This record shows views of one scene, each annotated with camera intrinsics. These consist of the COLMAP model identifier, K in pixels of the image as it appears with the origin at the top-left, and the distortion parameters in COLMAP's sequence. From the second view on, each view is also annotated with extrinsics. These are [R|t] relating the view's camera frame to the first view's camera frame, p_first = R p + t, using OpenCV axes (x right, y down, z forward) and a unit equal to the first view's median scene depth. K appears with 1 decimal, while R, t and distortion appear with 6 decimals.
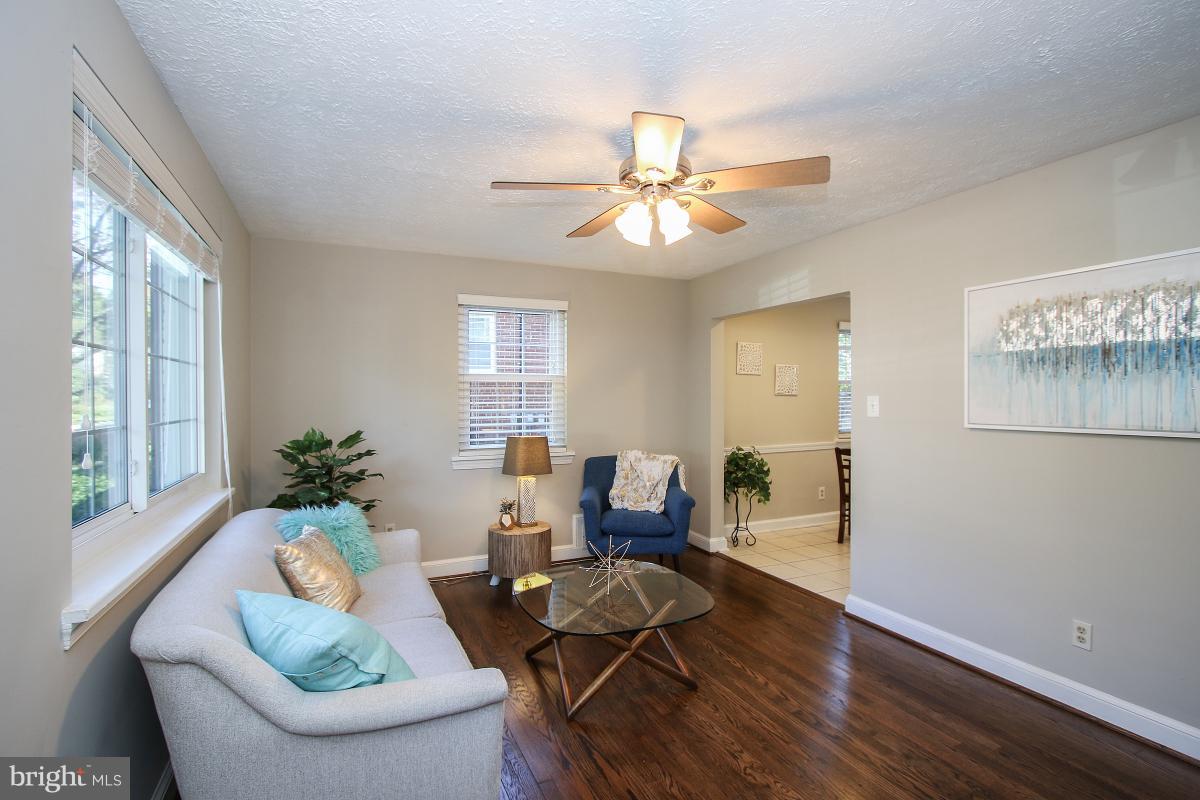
lens RADIAL K [[580.1, 0, 593.6], [0, 580.1, 390.7], [0, 0, 1]] dist [-0.002913, -0.000412]
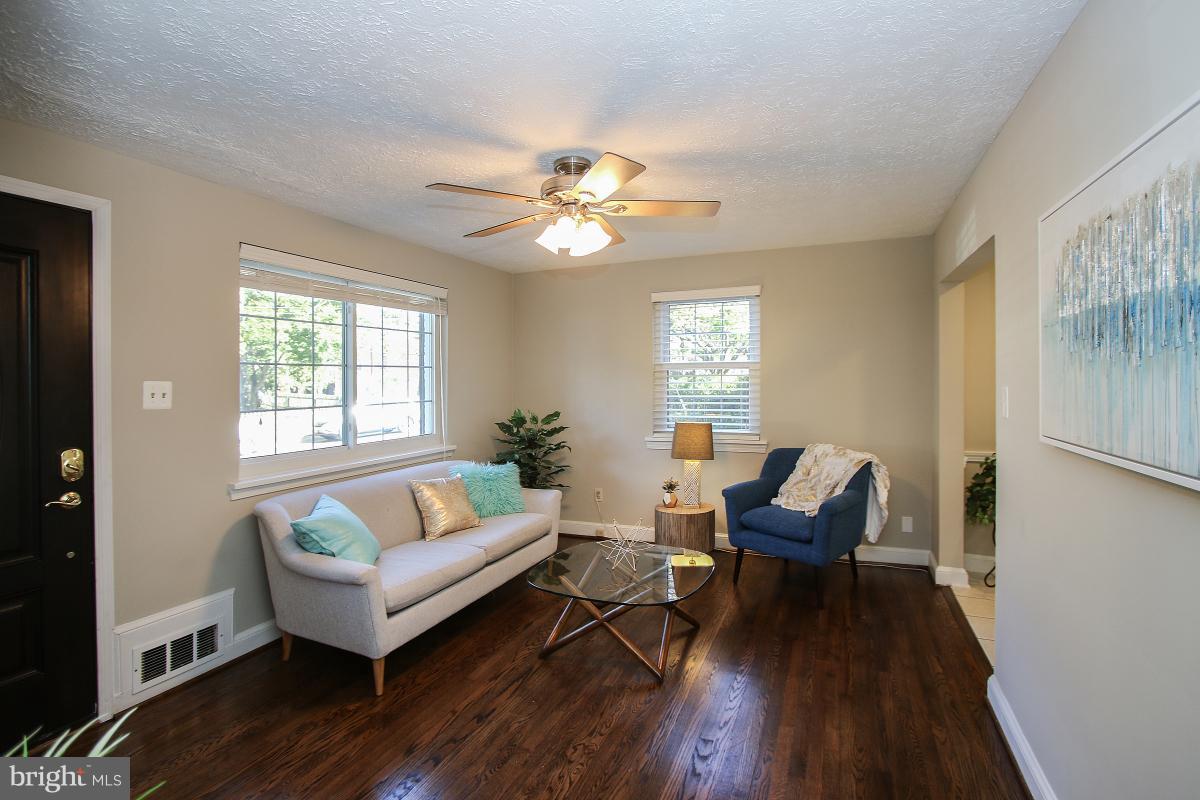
lens RADIAL K [[573.1, 0, 580.8], [0, 573.1, 373.3], [0, 0, 1]] dist [0.000174, 0.000140]
pose [[0.666619, -0.011986, -0.745302, 0.904183], [0.015239, 0.999881, -0.002450, -0.018524], [0.745243, -0.009724, 0.666723, 0.267837]]
